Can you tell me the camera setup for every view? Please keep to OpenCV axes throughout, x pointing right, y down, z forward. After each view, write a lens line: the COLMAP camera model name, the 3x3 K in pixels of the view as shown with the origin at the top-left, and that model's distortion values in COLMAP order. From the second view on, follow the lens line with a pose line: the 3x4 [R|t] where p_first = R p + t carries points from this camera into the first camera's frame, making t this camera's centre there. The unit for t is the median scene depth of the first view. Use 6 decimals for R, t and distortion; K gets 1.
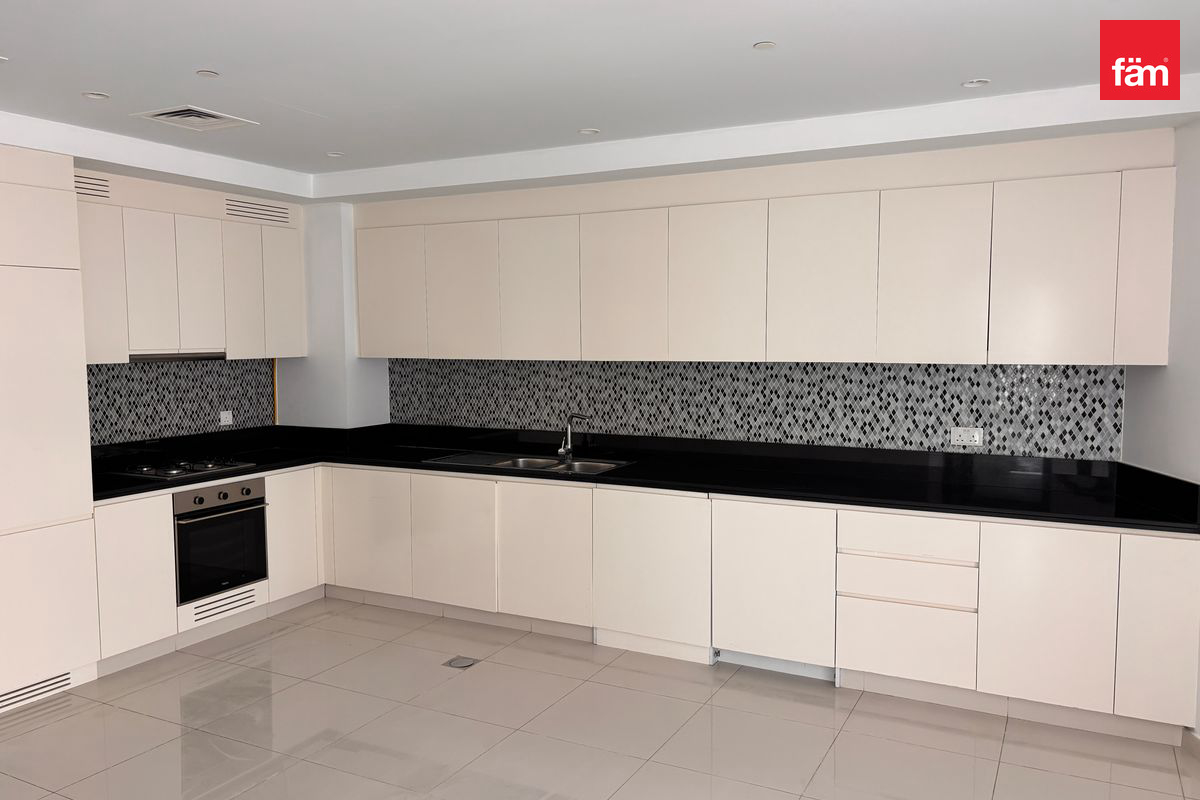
lens RADIAL K [[901.4, 0, 603.7], [0, 901.4, 401.2], [0, 0, 1]] dist [0.076211, -0.095054]
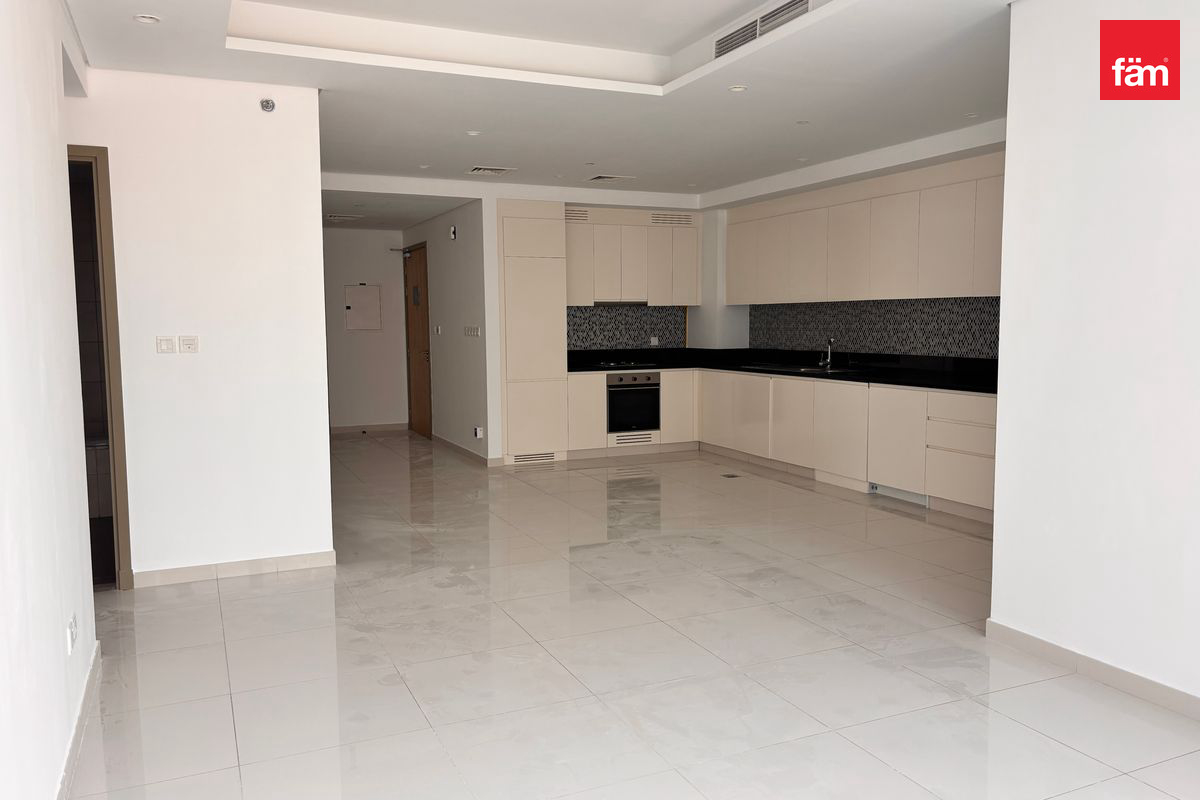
lens RADIAL K [[901.4, 0, 603.7], [0, 901.4, 401.2], [0, 0, 1]] dist [0.076211, -0.095054]
pose [[0.786554, 0.053678, -0.615184, 0.653719], [-0.040922, 0.998556, 0.034807, 0.088220], [0.616164, -0.002203, 0.787615, -0.468278]]
